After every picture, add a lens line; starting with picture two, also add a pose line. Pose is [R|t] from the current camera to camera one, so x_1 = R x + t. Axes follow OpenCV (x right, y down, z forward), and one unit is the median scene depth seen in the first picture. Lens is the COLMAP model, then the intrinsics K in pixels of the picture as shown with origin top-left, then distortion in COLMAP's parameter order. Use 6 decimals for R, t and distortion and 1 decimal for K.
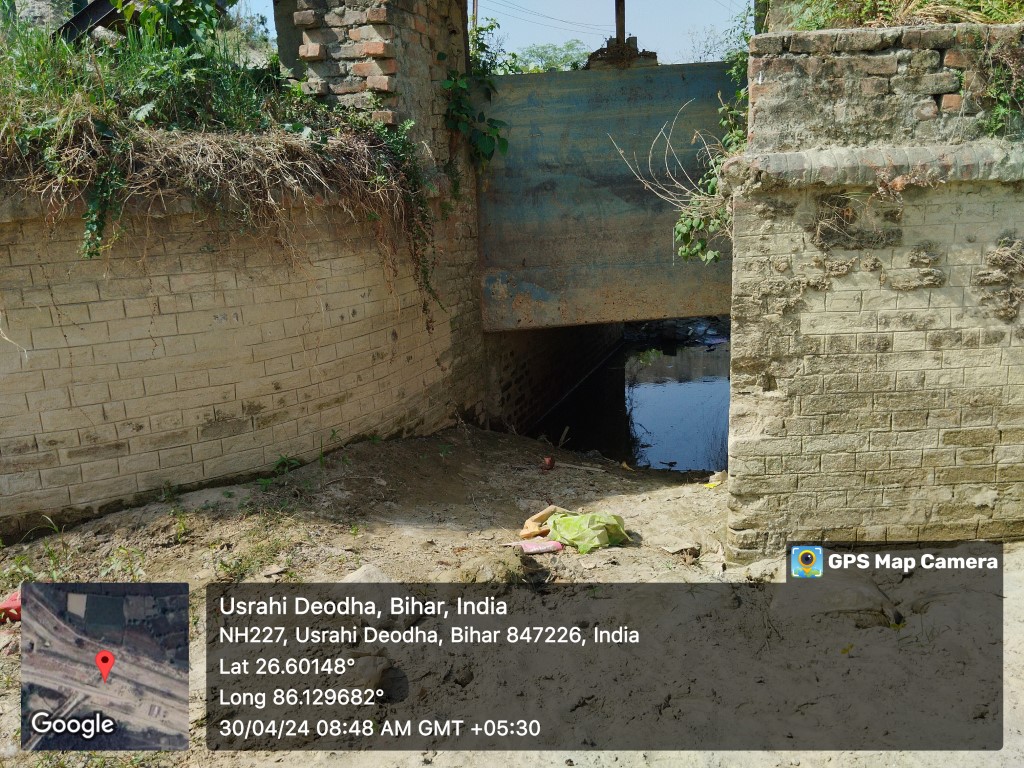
lens RADIAL K [[856.9, 0, 512.0], [0, 856.9, 386.5], [0, 0, 1]] dist [0.076397, -0.167294]
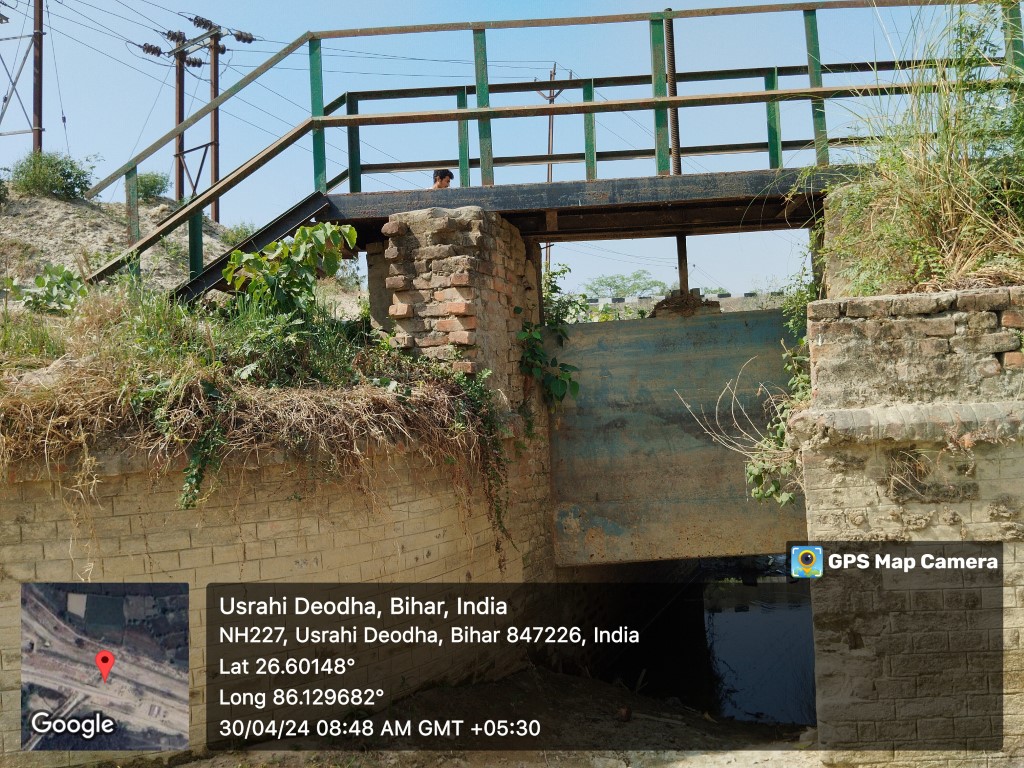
lens RADIAL K [[856.9, 0, 512.3], [0, 856.9, 383.5], [0, 0, 1]] dist [0.076397, -0.167294]
pose [[0.996579, -0.007637, -0.082290, 0.000000], [-0.013070, 0.968629, -0.248168, -0.035751], [0.081604, 0.248395, 0.965215, -0.028240]]
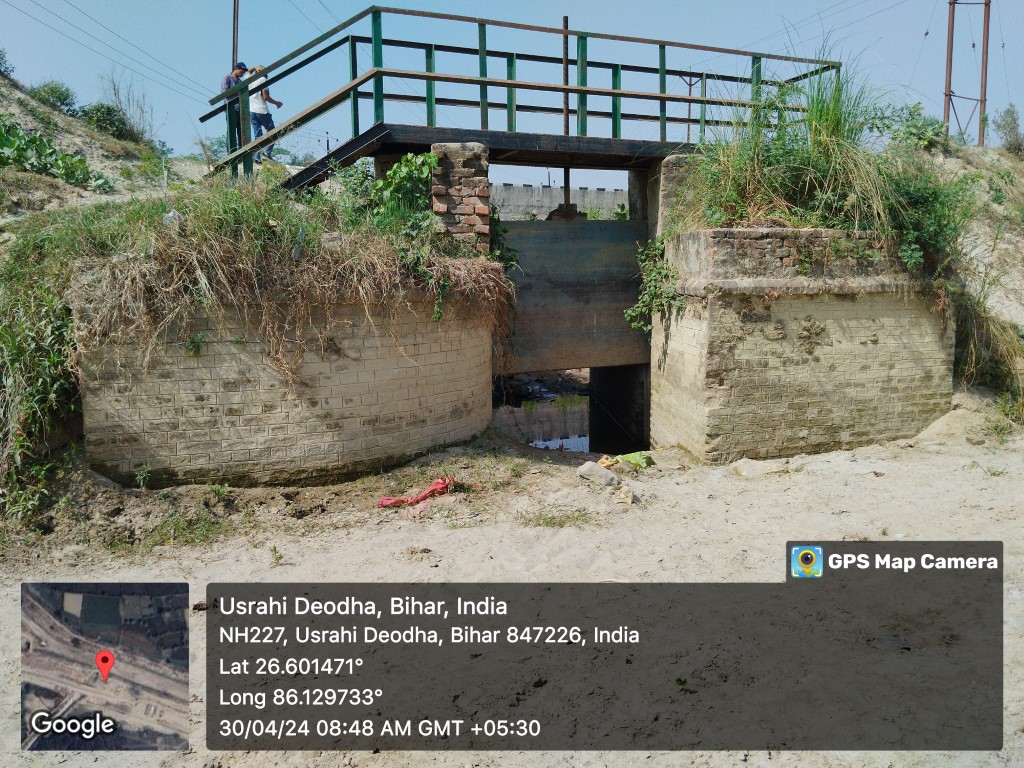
lens RADIAL K [[856.9, 0, 514.9], [0, 856.9, 384.7], [0, 0, 1]] dist [0.076397, -0.167294]
pose [[0.932504, -0.011203, 0.360985, -0.929268], [0.049230, 0.994132, -0.096322, 0.177145], [-0.357788, 0.107592, 0.927584, -0.794448]]
